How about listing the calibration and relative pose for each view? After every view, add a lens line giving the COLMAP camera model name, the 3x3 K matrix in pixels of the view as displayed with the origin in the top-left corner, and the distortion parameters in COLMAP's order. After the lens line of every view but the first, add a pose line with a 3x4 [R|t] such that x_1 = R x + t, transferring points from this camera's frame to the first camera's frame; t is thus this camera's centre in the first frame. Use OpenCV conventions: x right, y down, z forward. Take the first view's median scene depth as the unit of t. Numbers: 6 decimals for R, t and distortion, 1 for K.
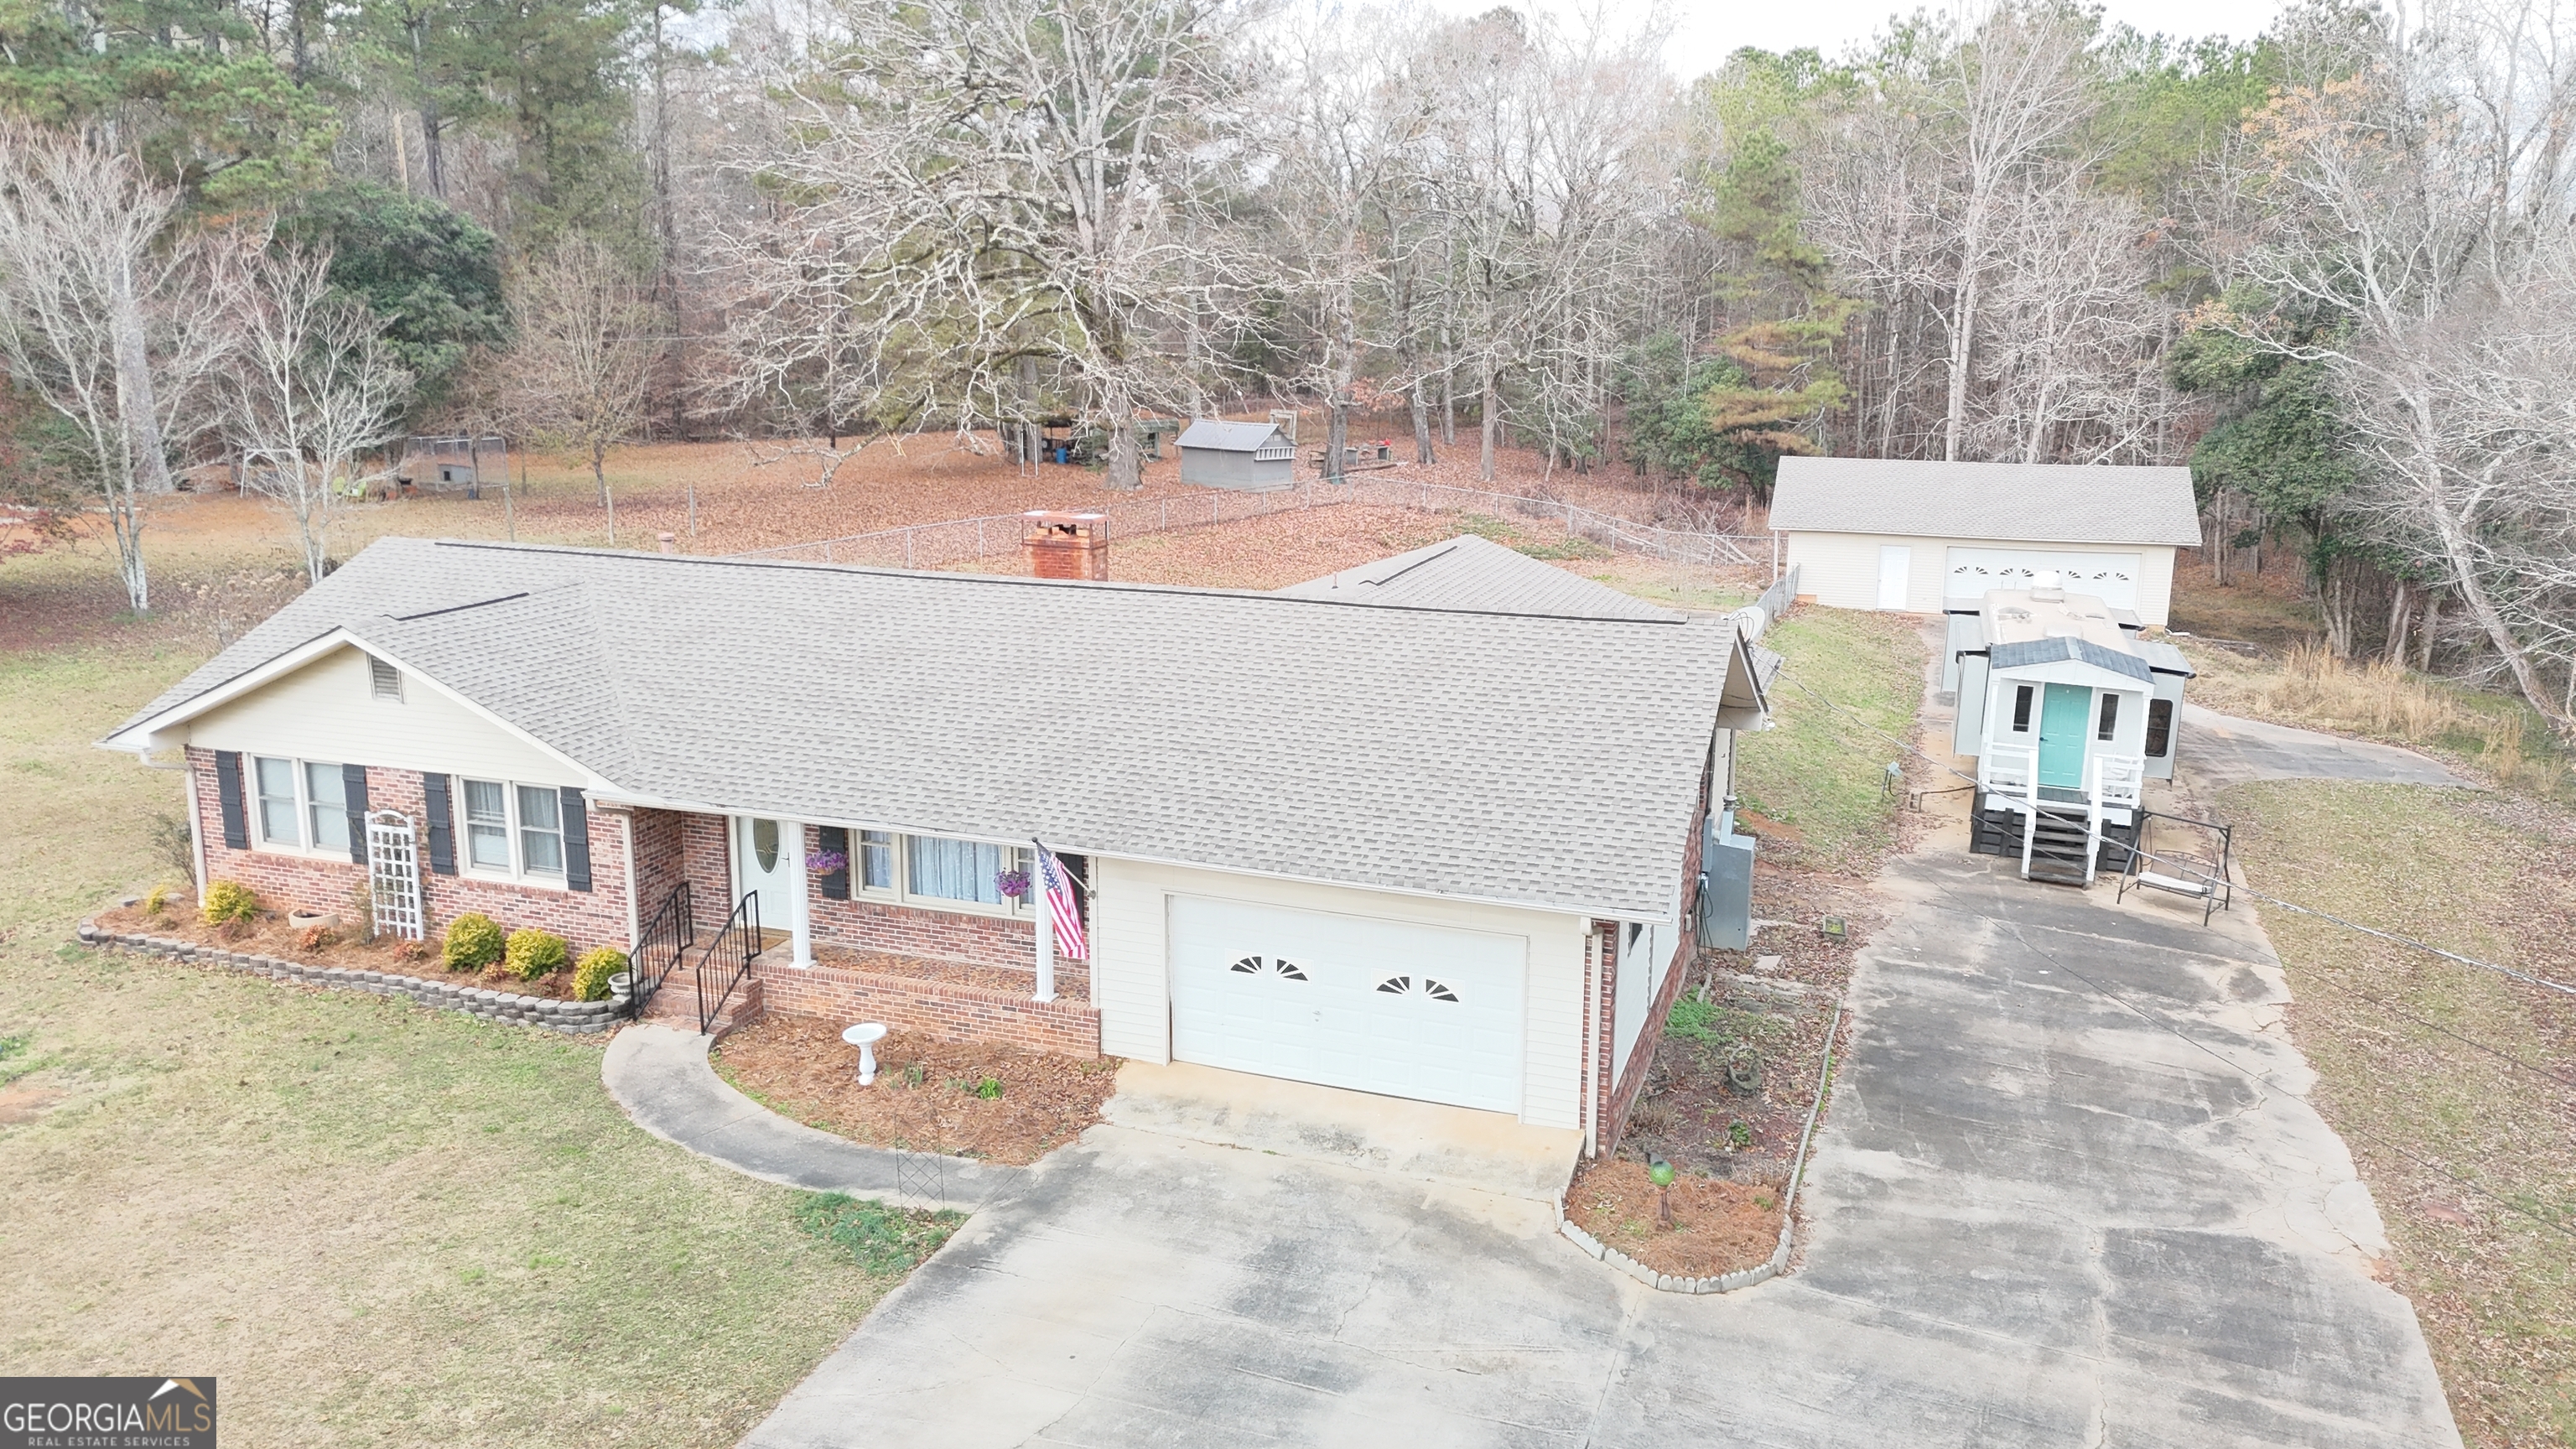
lens RADIAL K [[1876.0, 0, 1288.0], [0, 1876.0, 724.5], [0, 0, 1]] dist [0.089489, -0.088830]
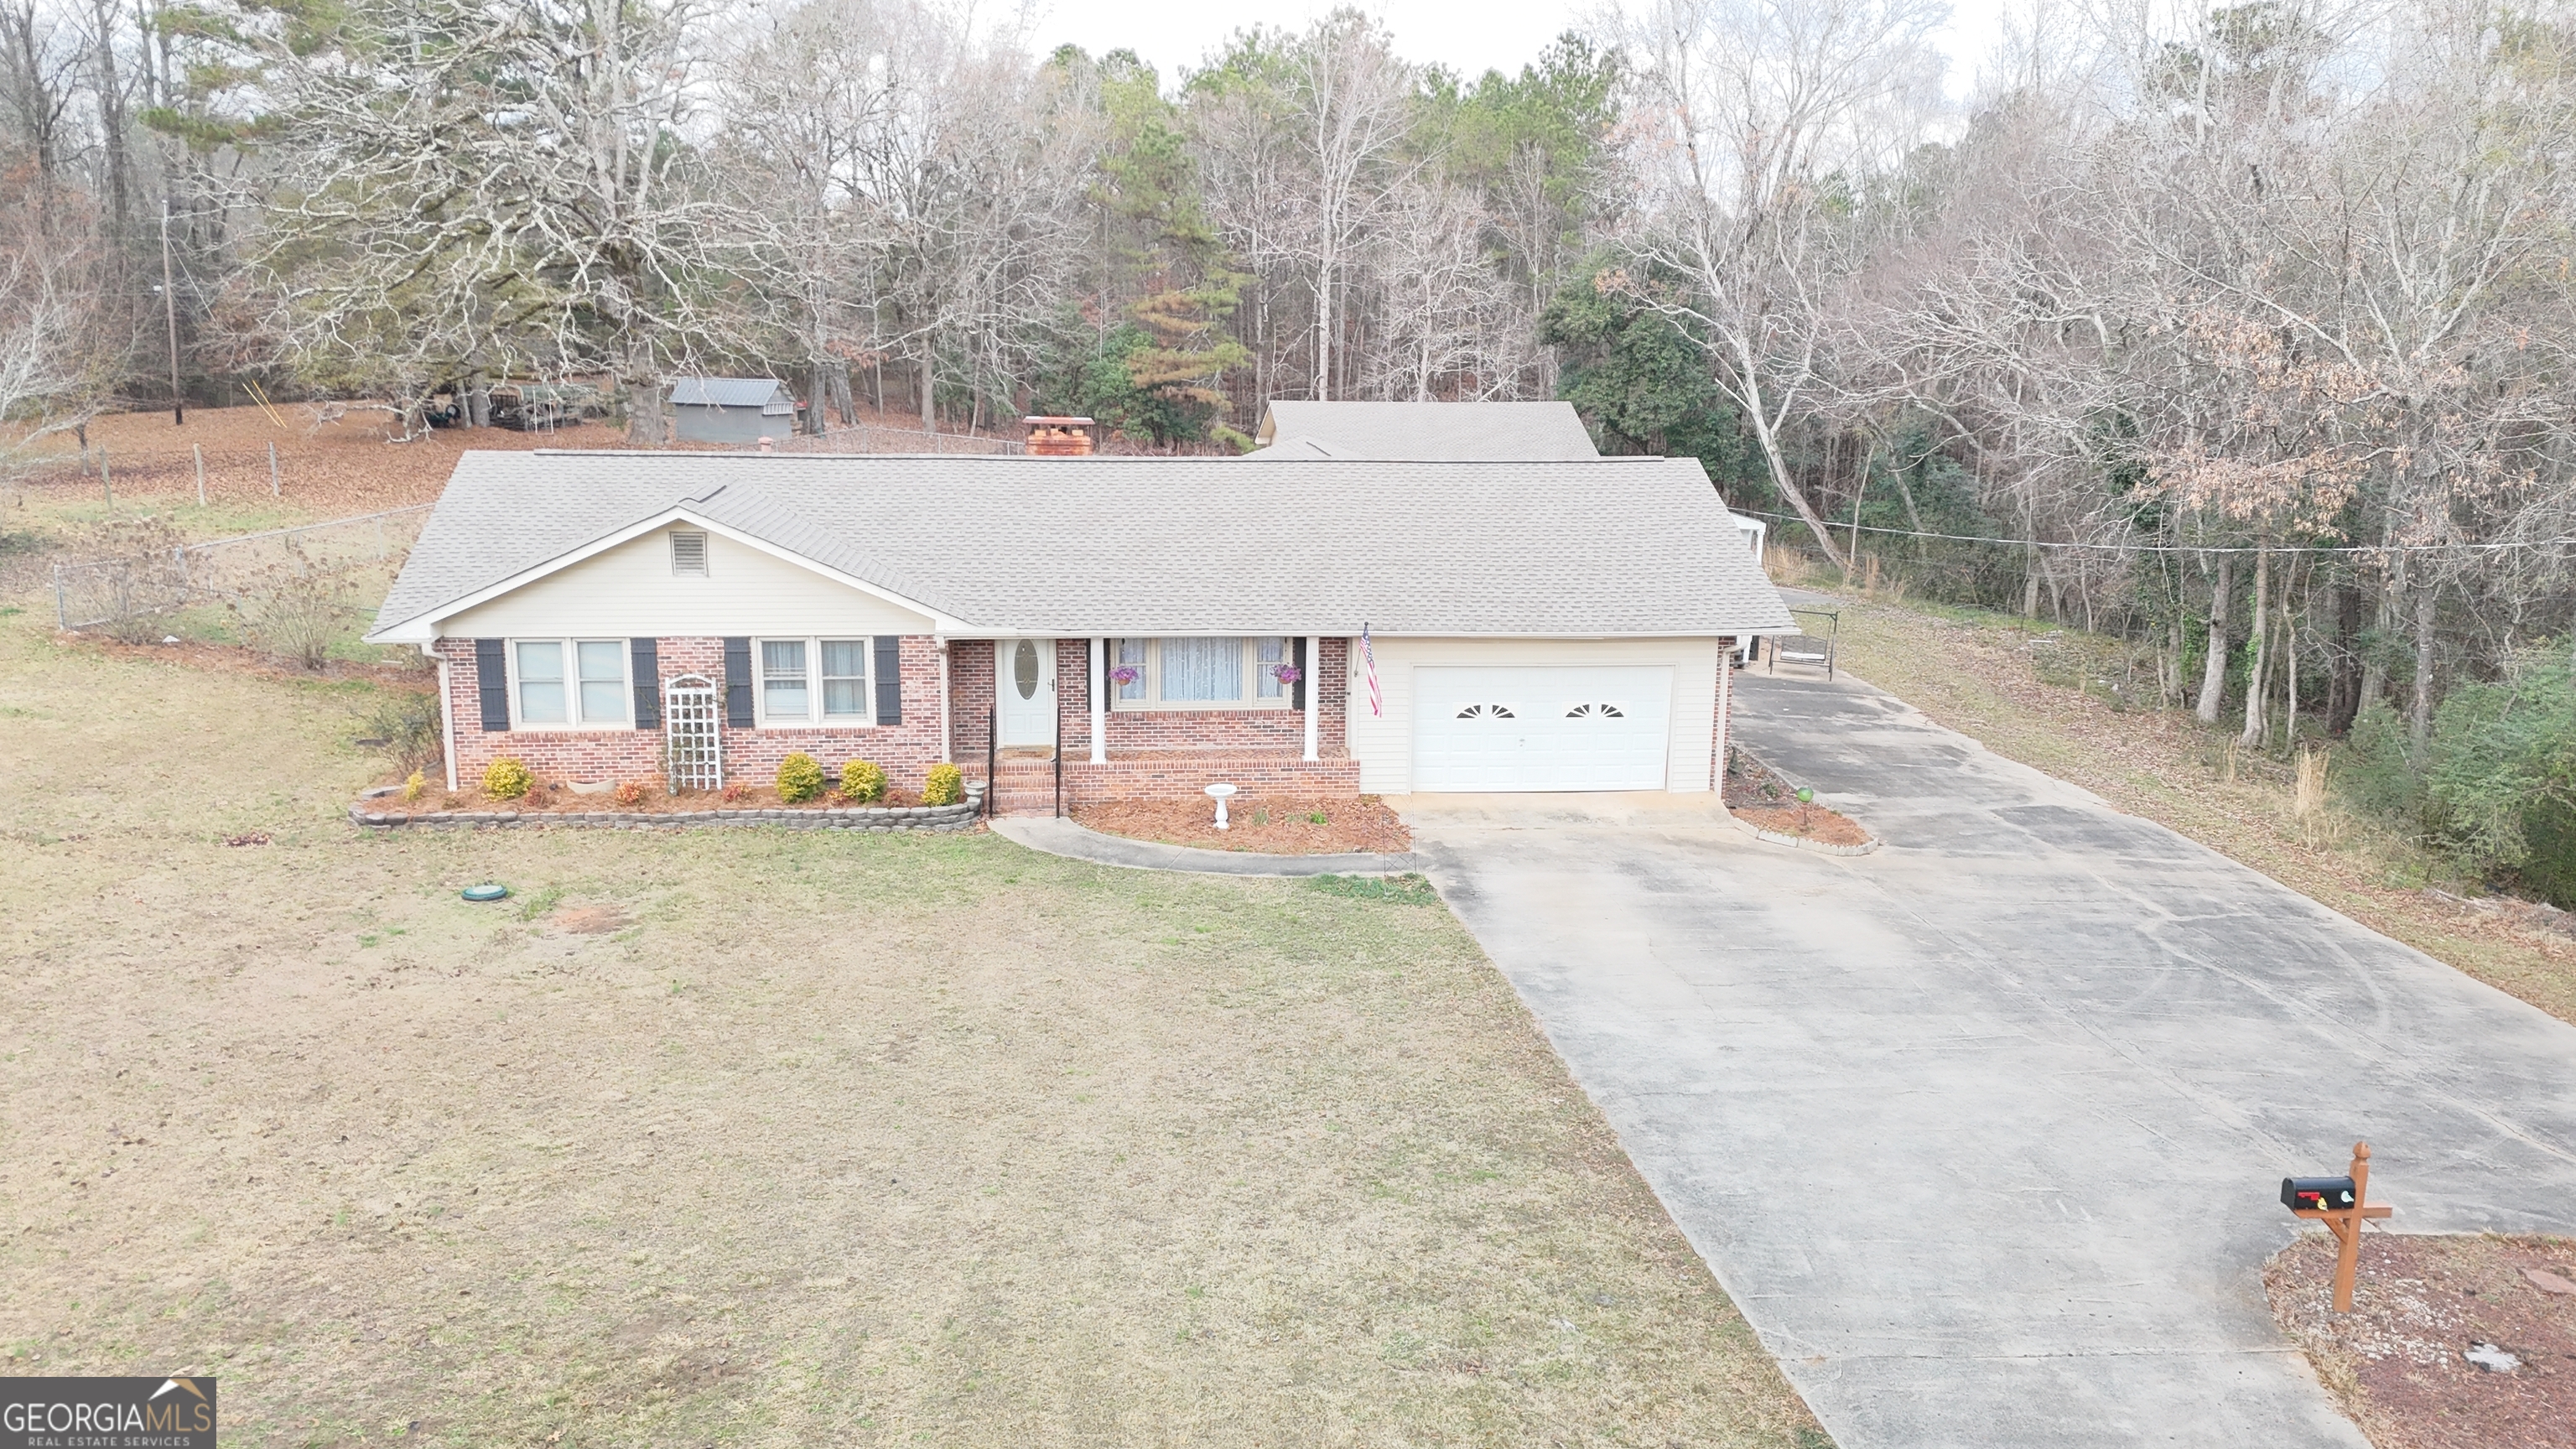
lens RADIAL K [[1872.7, 0, 1288.0], [0, 1872.7, 724.5], [0, 0, 1]] dist [0.178884, -0.429967]
pose [[0.896811, -0.091877, 0.432768, -0.643290], [0.089714, 0.995642, 0.025463, 0.077725], [-0.433221, 0.015990, 0.901146, -0.164413]]
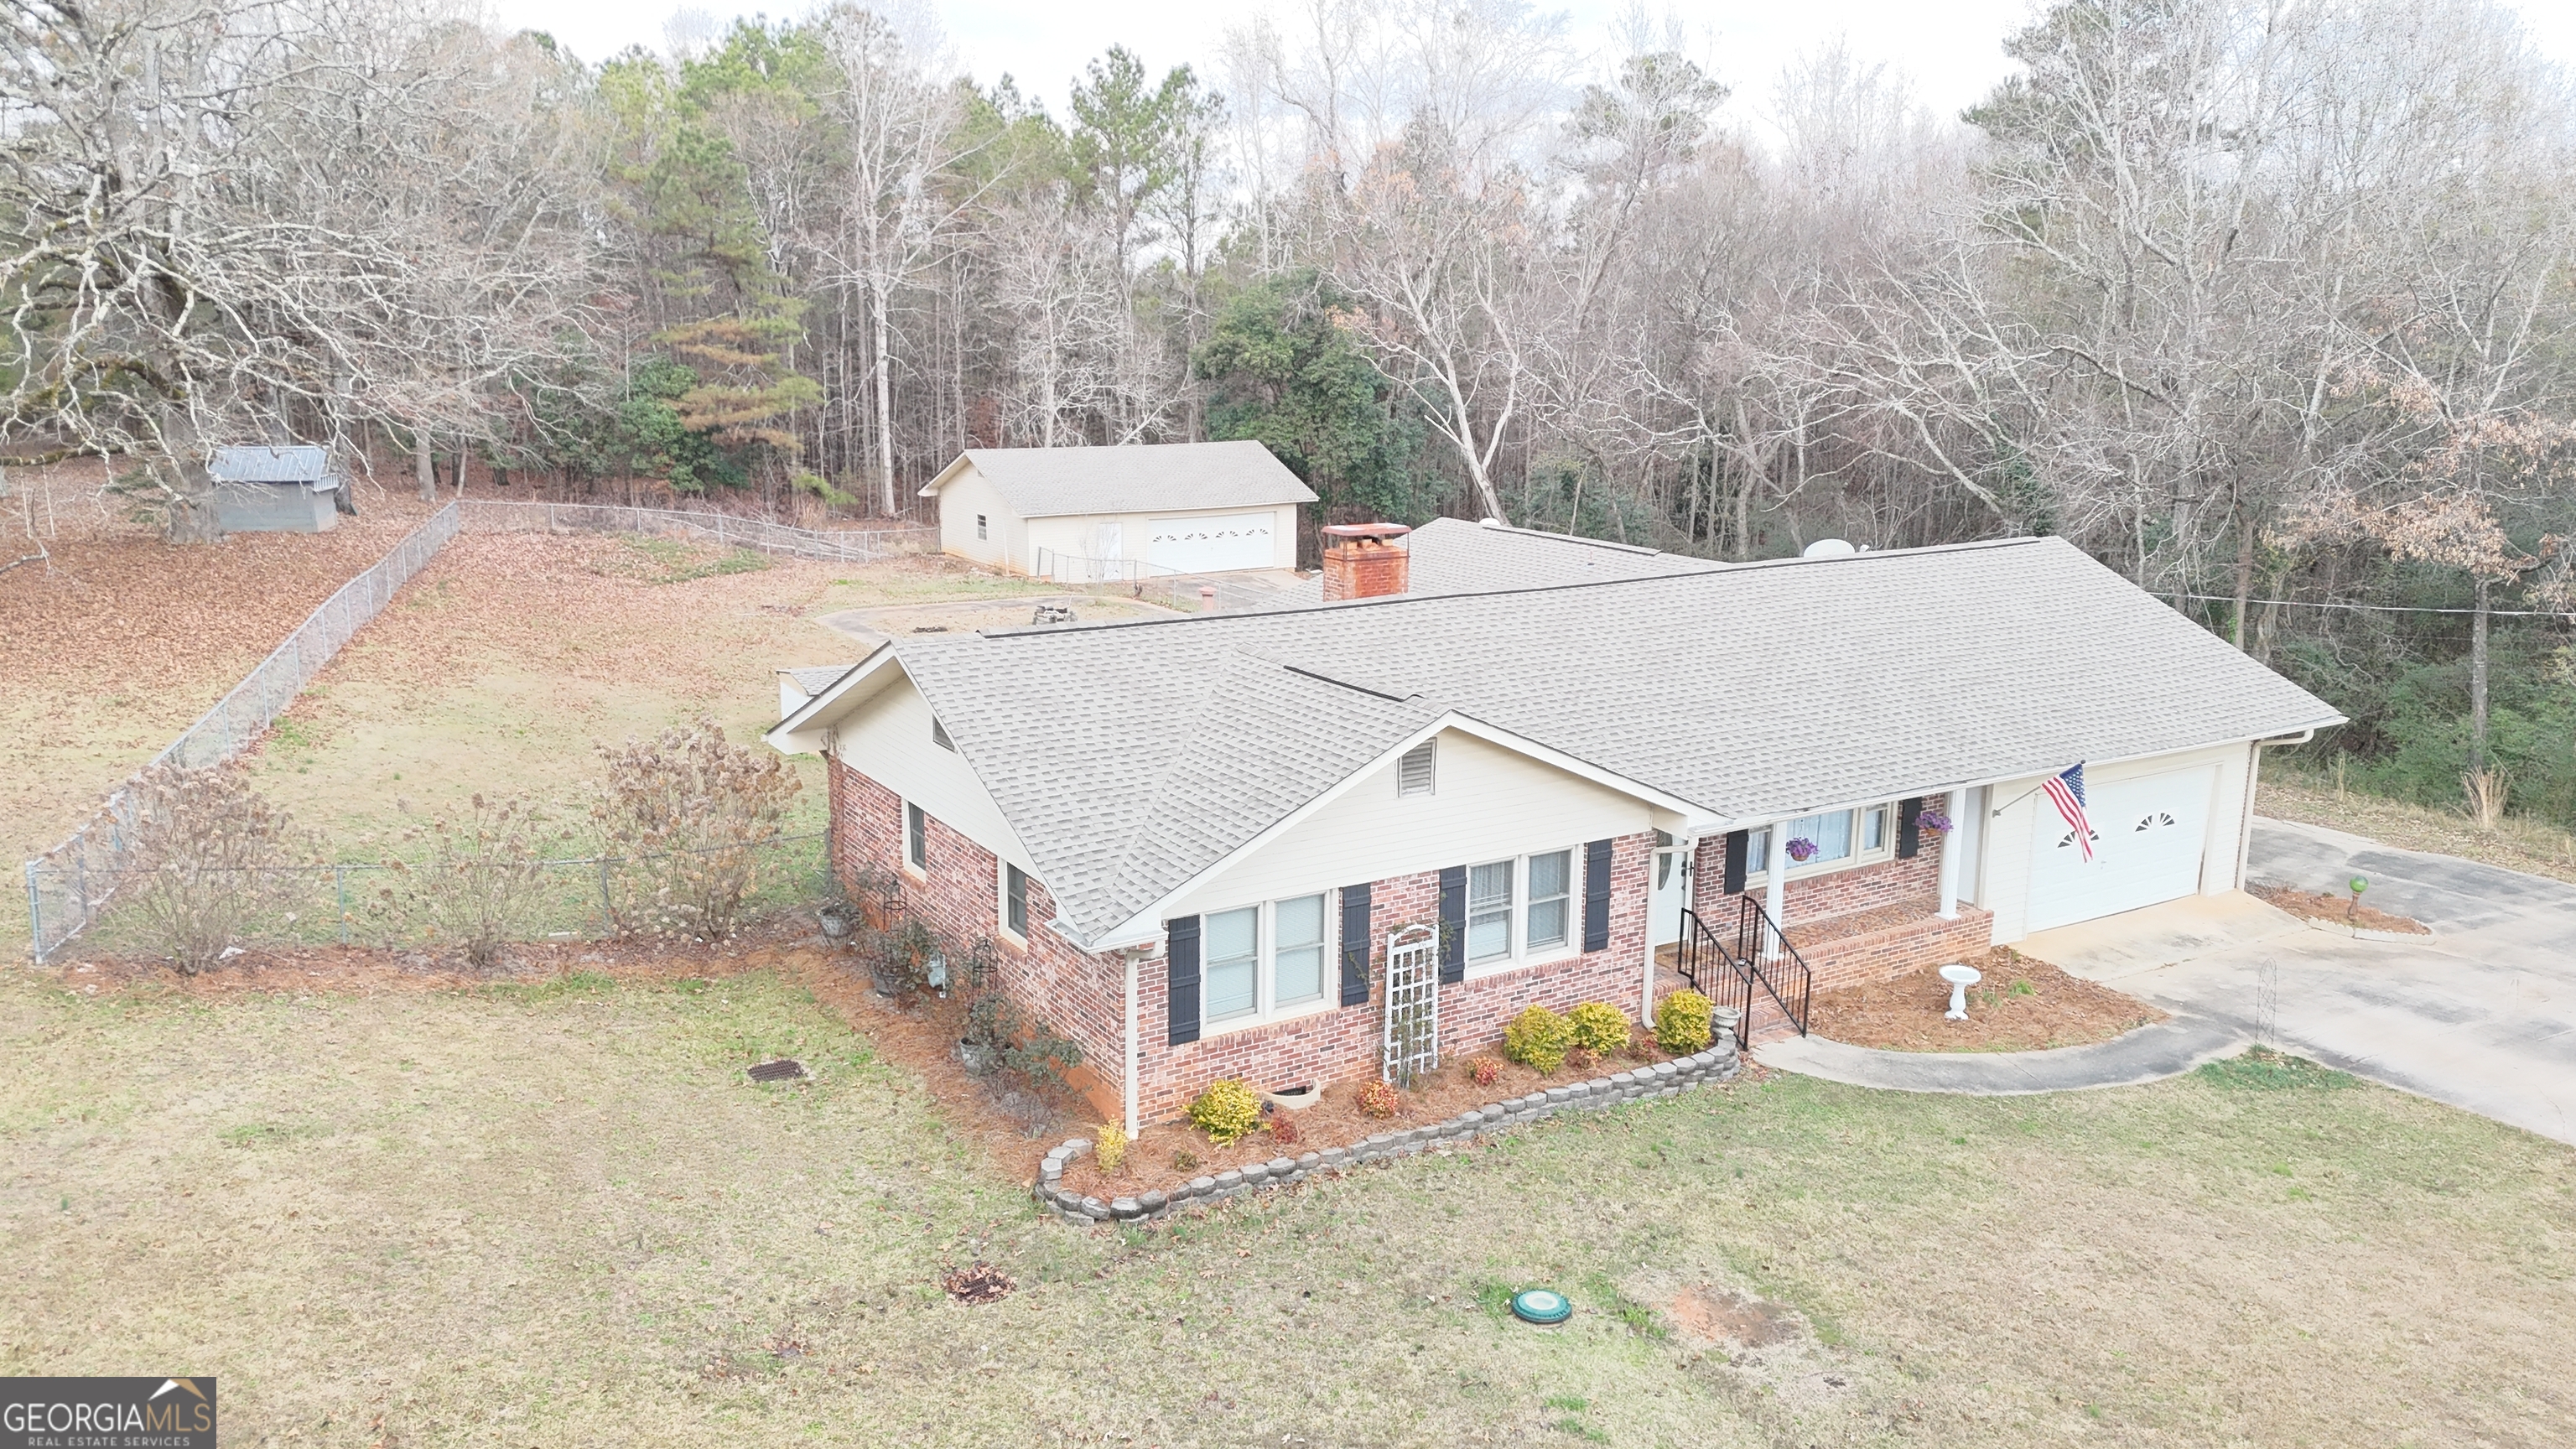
lens RADIAL K [[1876.0, 0, 1288.0], [0, 1876.0, 724.5], [0, 0, 1]] dist [0.089489, -0.088830]
pose [[0.623632, -0.170053, 0.762997, -1.126189], [0.166880, 0.982513, 0.082579, -0.120176], [-0.763697, 0.075830, 0.641105, 0.501702]]
